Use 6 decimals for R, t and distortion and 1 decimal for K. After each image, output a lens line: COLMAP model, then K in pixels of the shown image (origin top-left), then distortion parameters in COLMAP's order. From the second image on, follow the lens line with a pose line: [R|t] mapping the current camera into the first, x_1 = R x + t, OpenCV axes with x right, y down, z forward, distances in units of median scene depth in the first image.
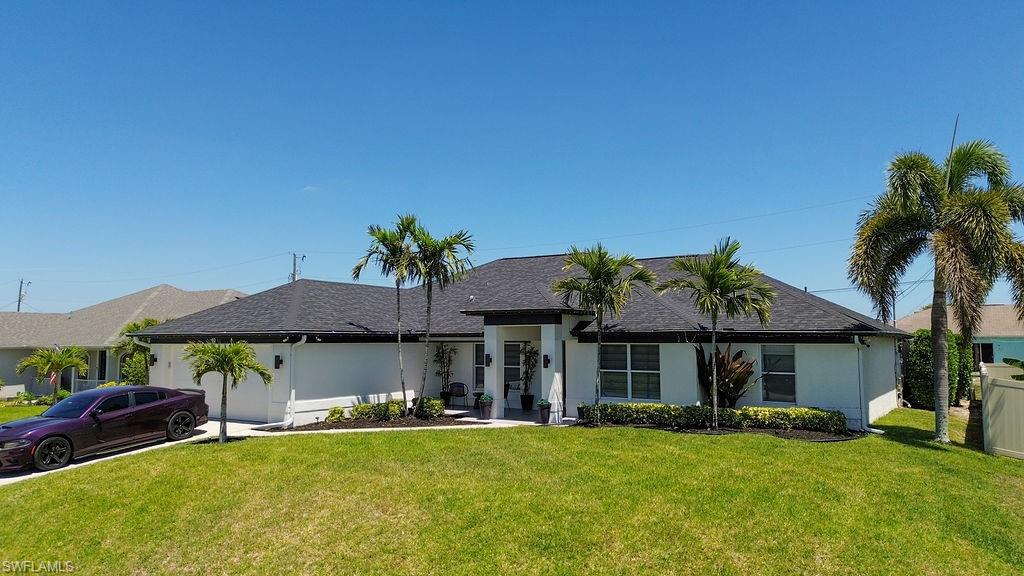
lens RADIAL K [[735.0, 0, 511.9], [0, 735.0, 284.9], [0, 0, 1]] dist [0.021373, -0.015914]
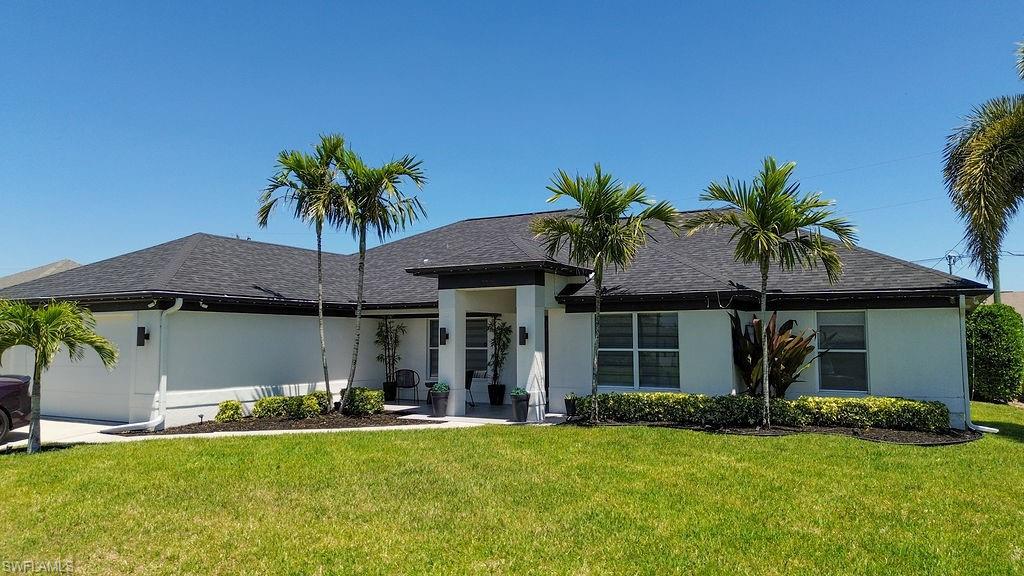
lens RADIAL K [[735.0, 0, 514.7], [0, 735.0, 286.8], [0, 0, 1]] dist [0.021373, -0.015914]
pose [[0.998989, 0.002879, 0.044860, 0.005854], [-0.002967, 0.999994, 0.001882, 0.054786], [-0.044854, -0.002013, 0.998992, 0.280880]]
